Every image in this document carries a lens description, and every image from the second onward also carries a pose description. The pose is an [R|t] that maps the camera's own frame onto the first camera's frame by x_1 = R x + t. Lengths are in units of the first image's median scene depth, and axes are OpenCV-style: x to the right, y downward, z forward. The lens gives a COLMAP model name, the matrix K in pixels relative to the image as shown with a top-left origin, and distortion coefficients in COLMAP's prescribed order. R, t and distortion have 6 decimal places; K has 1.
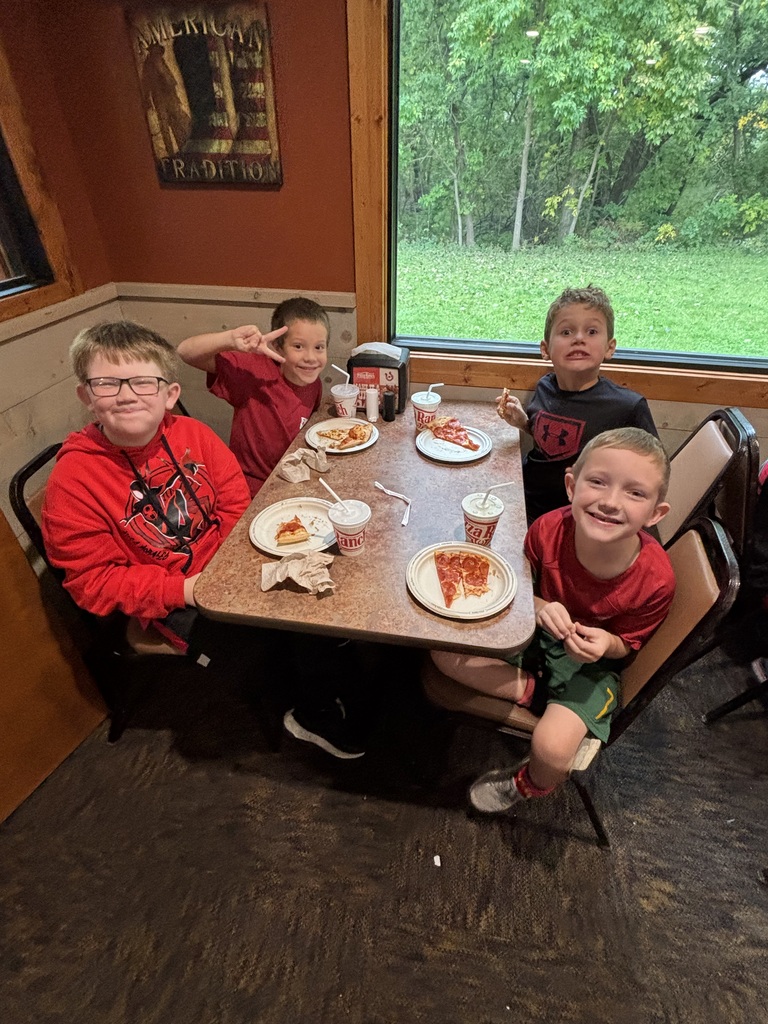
lens RADIAL K [[500.8, 0, 381.3], [0, 500.8, 509.8], [0, 0, 1]] dist [-0.002371, 0.001070]
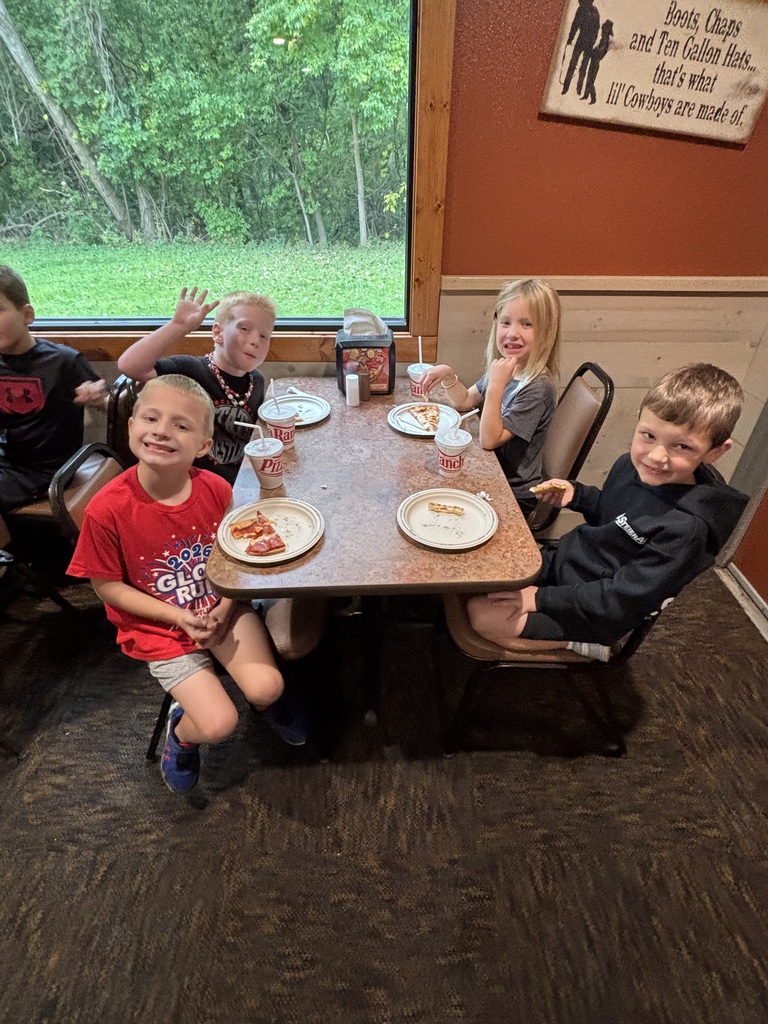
lens RADIAL K [[500.8, 0, 384.8], [0, 500.8, 511.0], [0, 0, 1]] dist [-0.002371, 0.001070]
pose [[0.984595, -0.108918, 0.136783, 0.162892], [0.109020, 0.994016, 0.006772, 0.029196], [-0.136702, 0.008244, 0.990578, -0.031864]]
